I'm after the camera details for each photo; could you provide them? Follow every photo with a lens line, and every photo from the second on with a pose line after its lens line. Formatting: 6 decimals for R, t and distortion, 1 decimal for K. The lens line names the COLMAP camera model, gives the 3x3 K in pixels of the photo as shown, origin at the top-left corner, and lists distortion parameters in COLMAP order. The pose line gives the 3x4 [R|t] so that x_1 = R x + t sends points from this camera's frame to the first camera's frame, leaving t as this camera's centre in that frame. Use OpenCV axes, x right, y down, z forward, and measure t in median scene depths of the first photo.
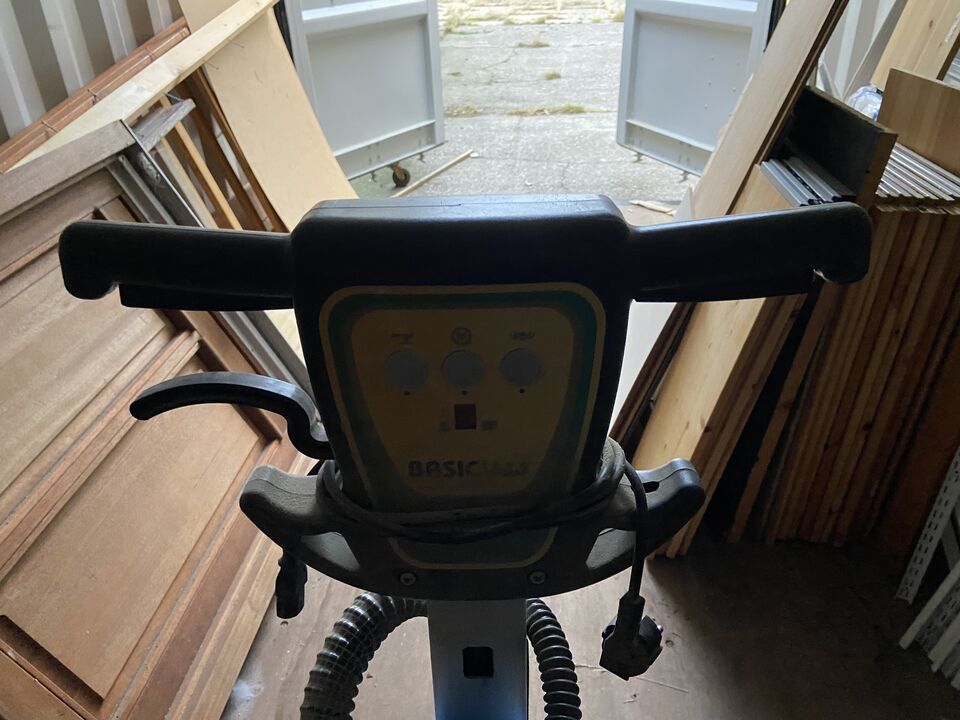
lens RADIAL K [[710.6, 0, 480.0], [0, 710.6, 360.0], [0, 0, 1]] dist [0.094867, -0.131094]
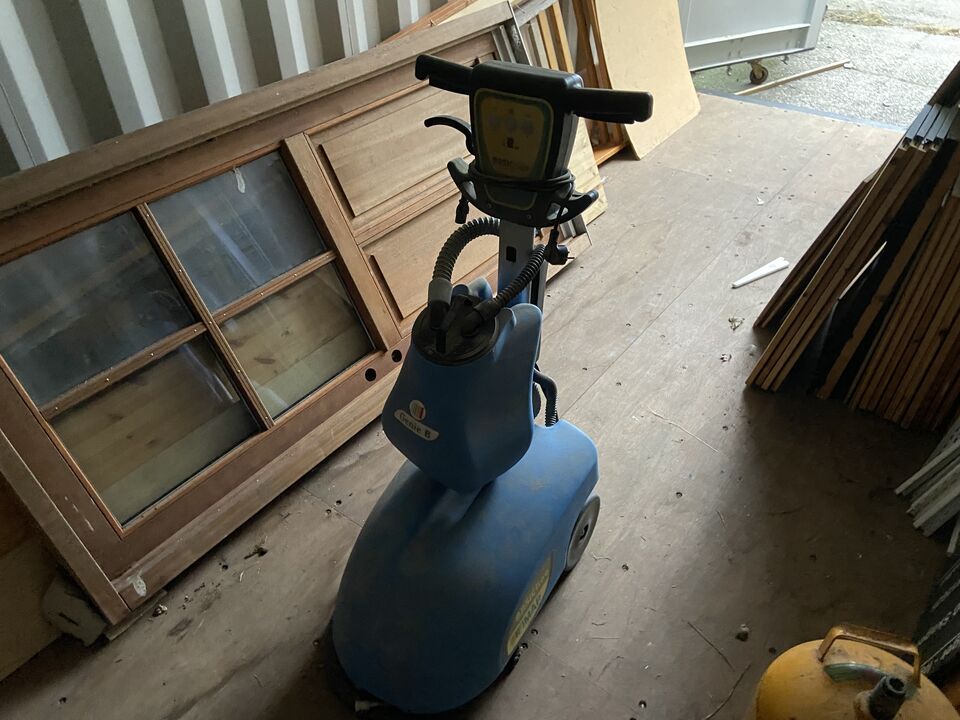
lens RADIAL K [[710.6, 0, 480.0], [0, 710.6, 360.0], [0, 0, 1]] dist [0.094867, -0.131094]
pose [[0.844136, 0.337298, -0.416730, 0.354312], [-0.273022, 0.939405, 0.207308, 0.085972], [0.461403, -0.061220, 0.885076, -0.441416]]
